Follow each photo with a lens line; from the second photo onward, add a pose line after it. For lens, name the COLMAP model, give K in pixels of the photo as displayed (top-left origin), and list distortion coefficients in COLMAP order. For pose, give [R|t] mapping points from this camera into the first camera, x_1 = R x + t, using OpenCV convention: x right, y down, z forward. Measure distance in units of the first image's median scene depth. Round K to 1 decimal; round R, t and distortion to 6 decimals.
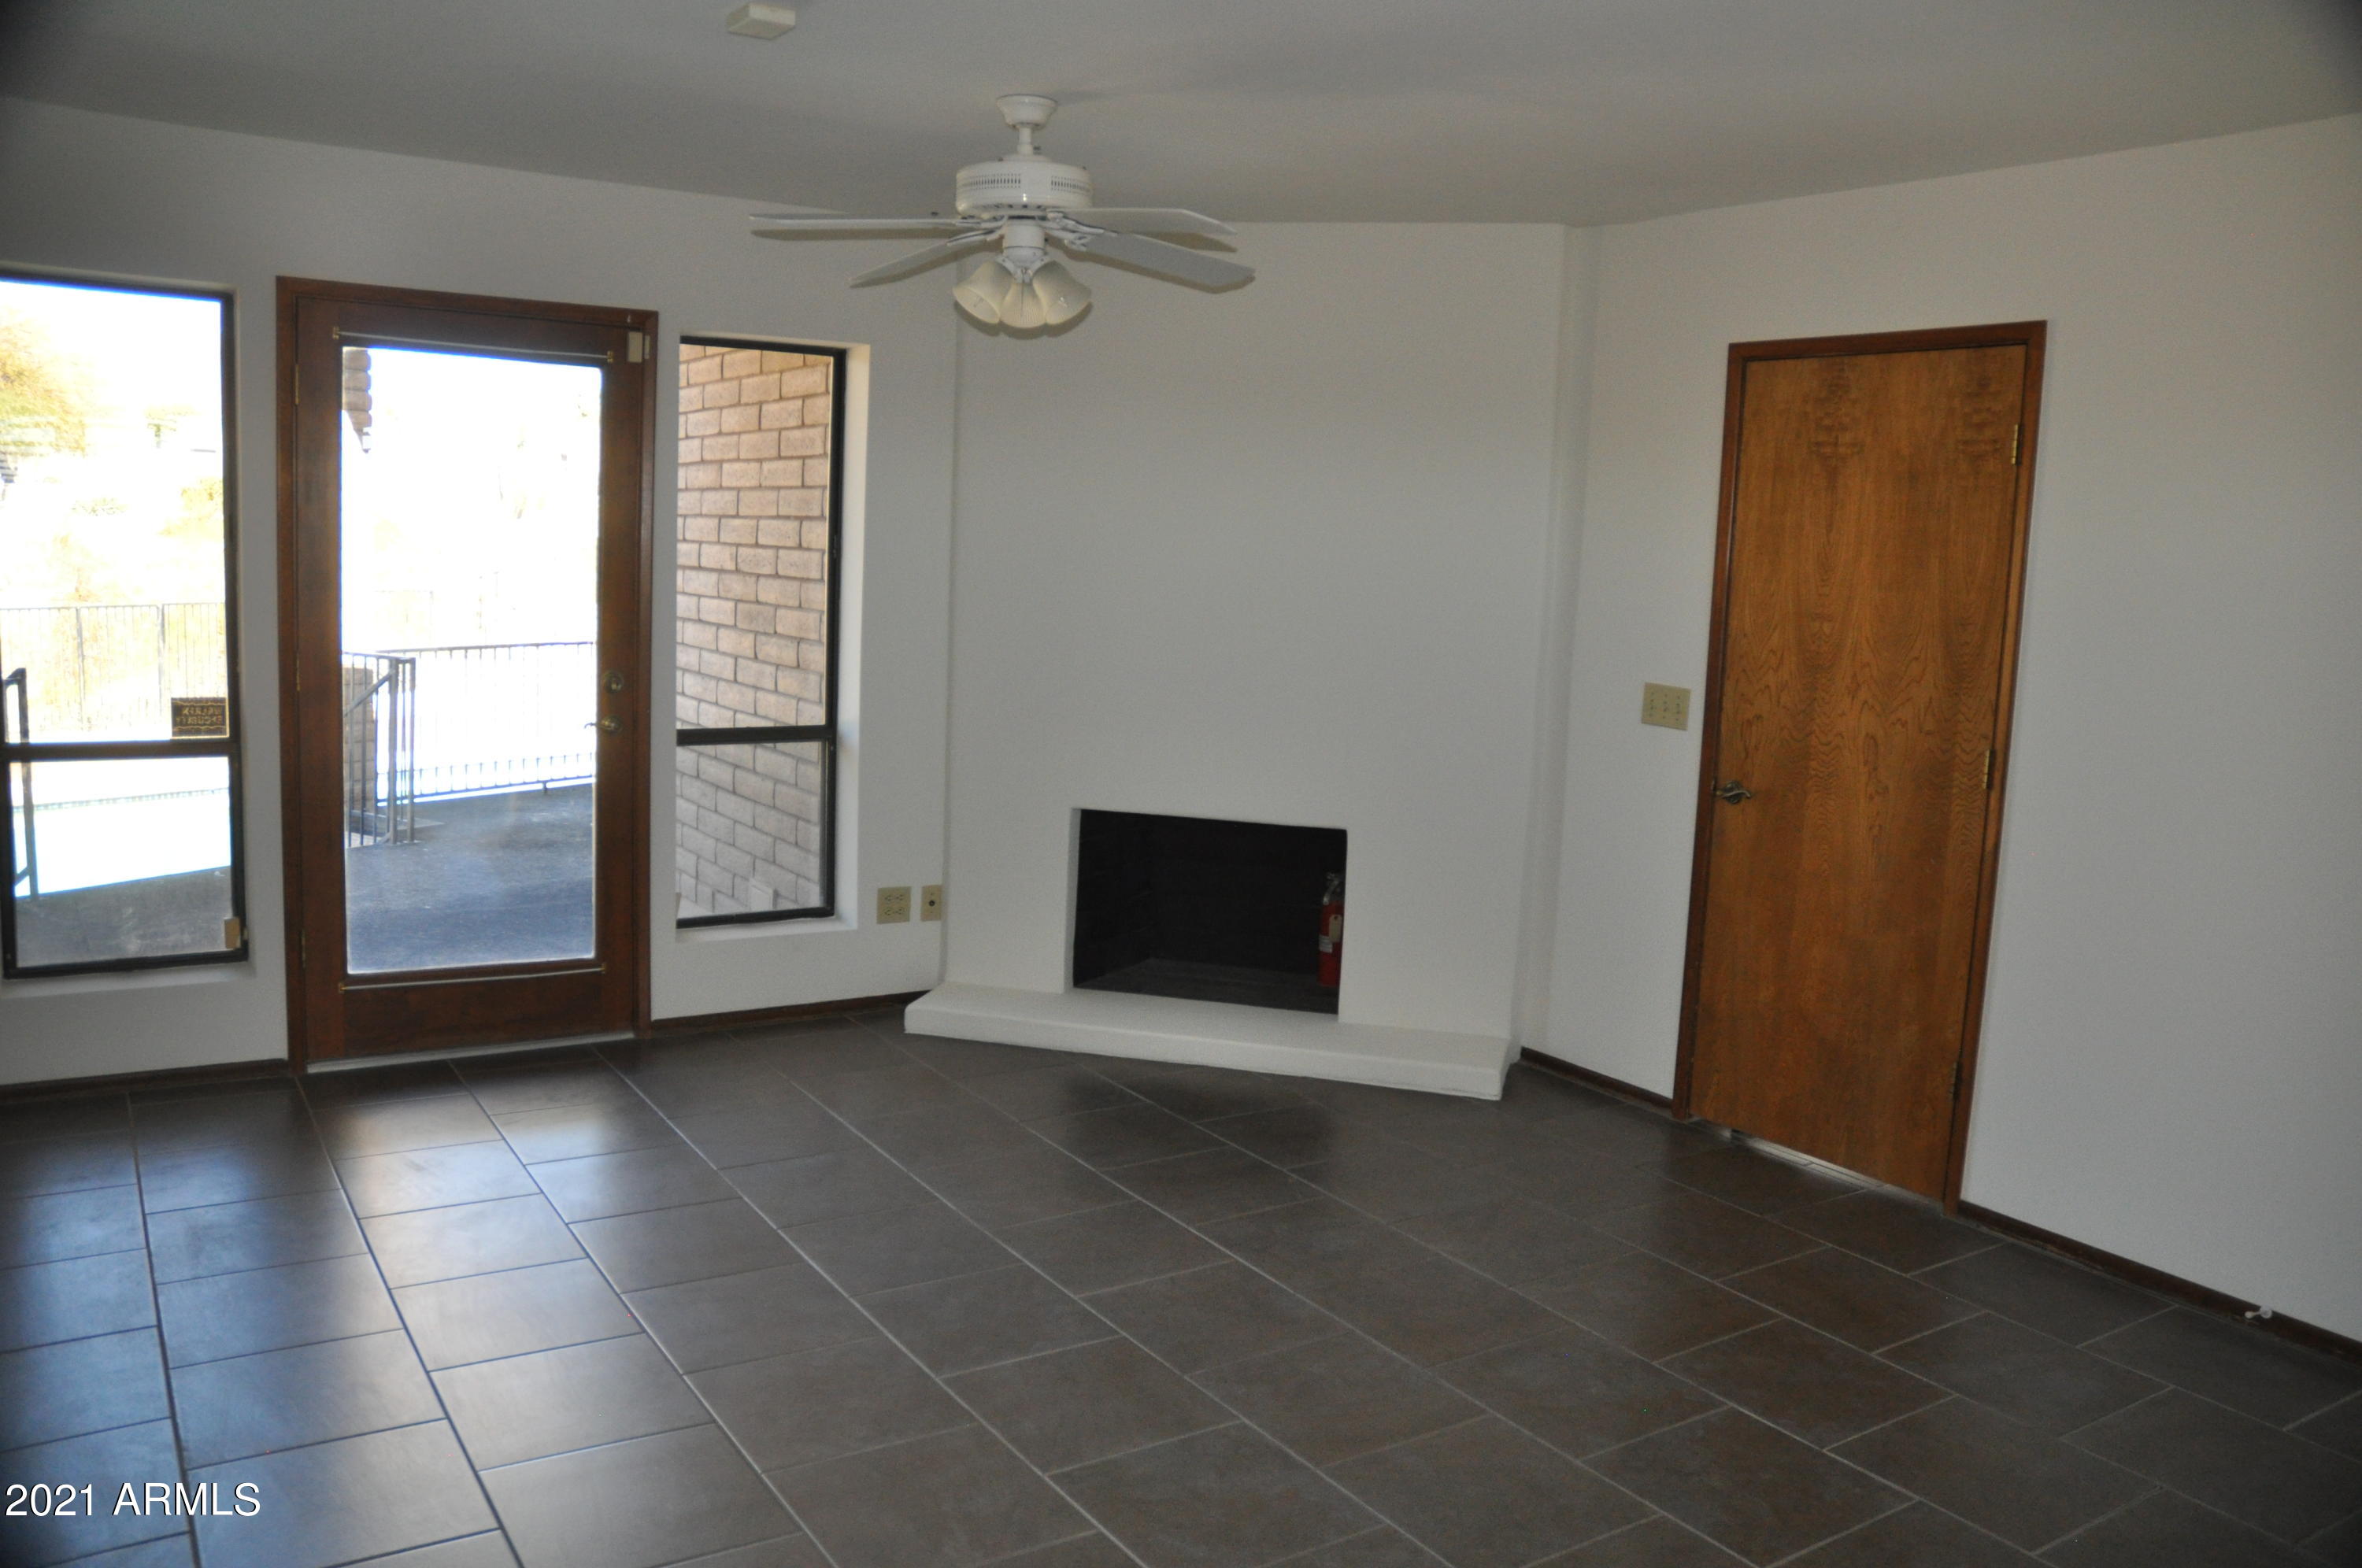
lens RADIAL K [[1874.3, 0, 1181.6], [0, 1874.3, 780.9], [0, 0, 1]] dist [-0.094941, 0.015470]
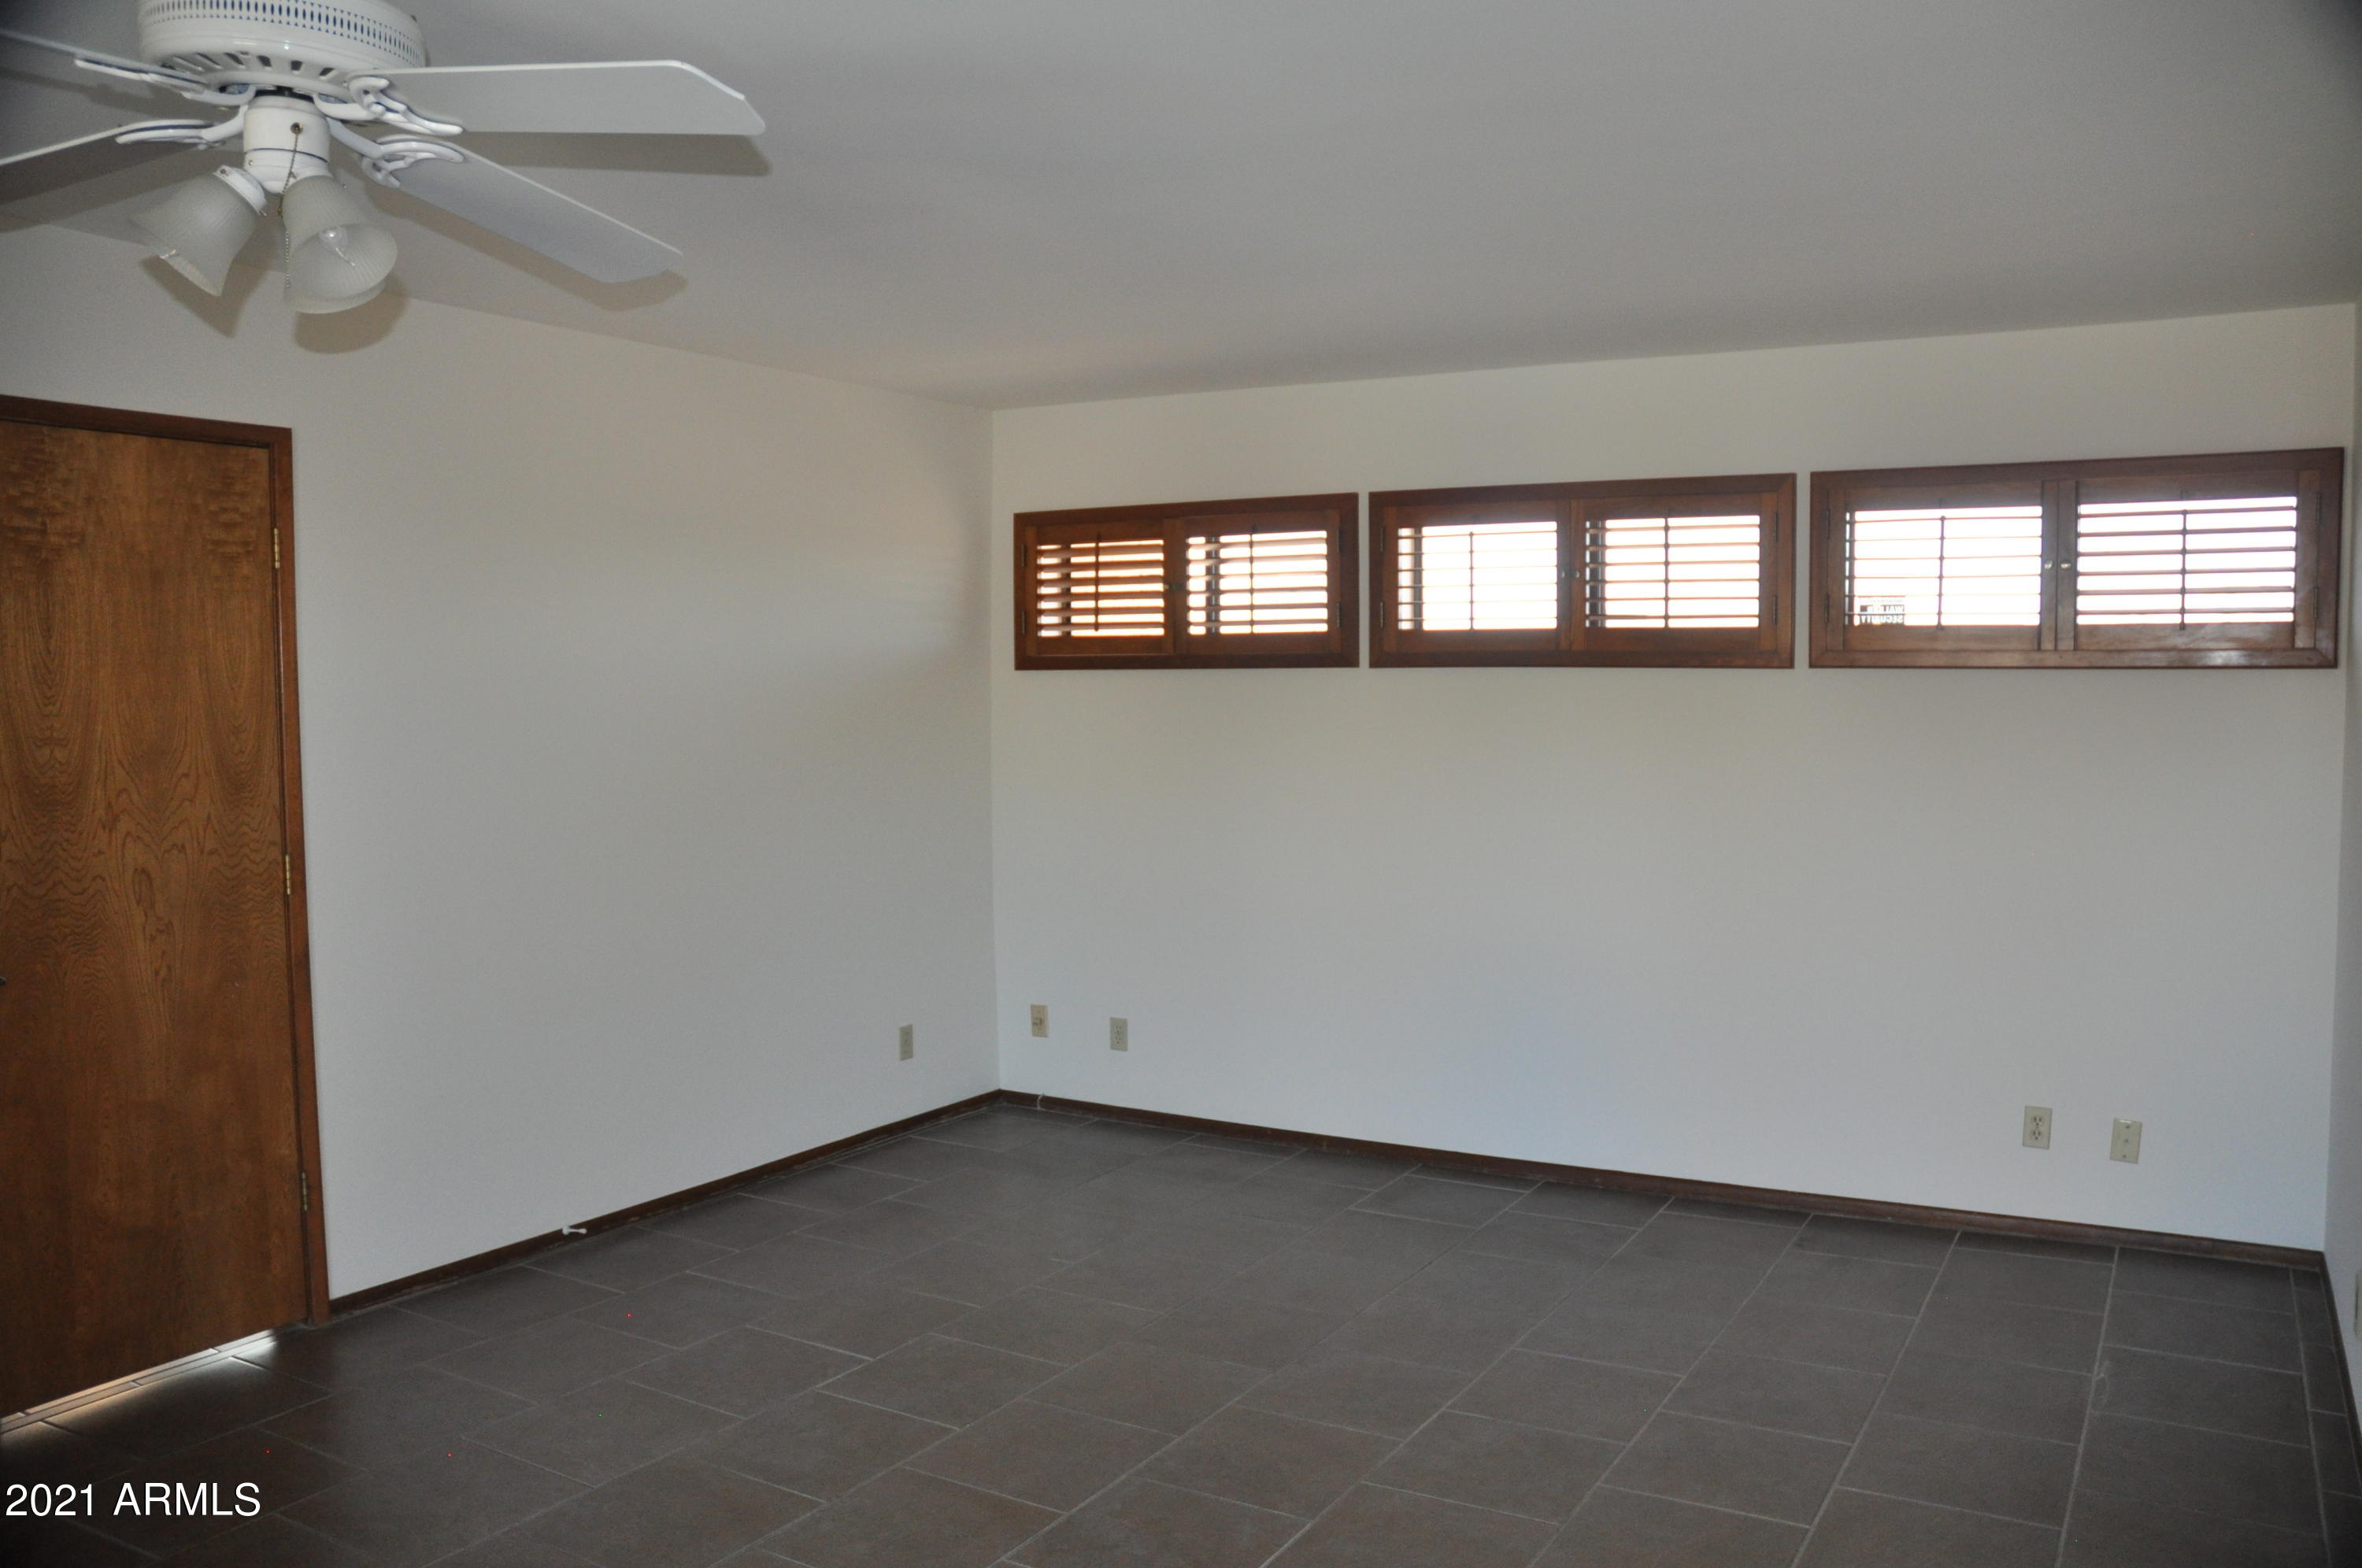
lens RADIAL K [[1874.3, 0, 1180.3], [0, 1874.3, 788.5], [0, 0, 1]] dist [-0.094941, 0.015470]
pose [[-0.469004, -0.094461, 0.878130, -0.629120], [0.090132, 0.983954, 0.153983, -0.155207], [-0.878585, 0.151366, -0.452964, 0.982596]]
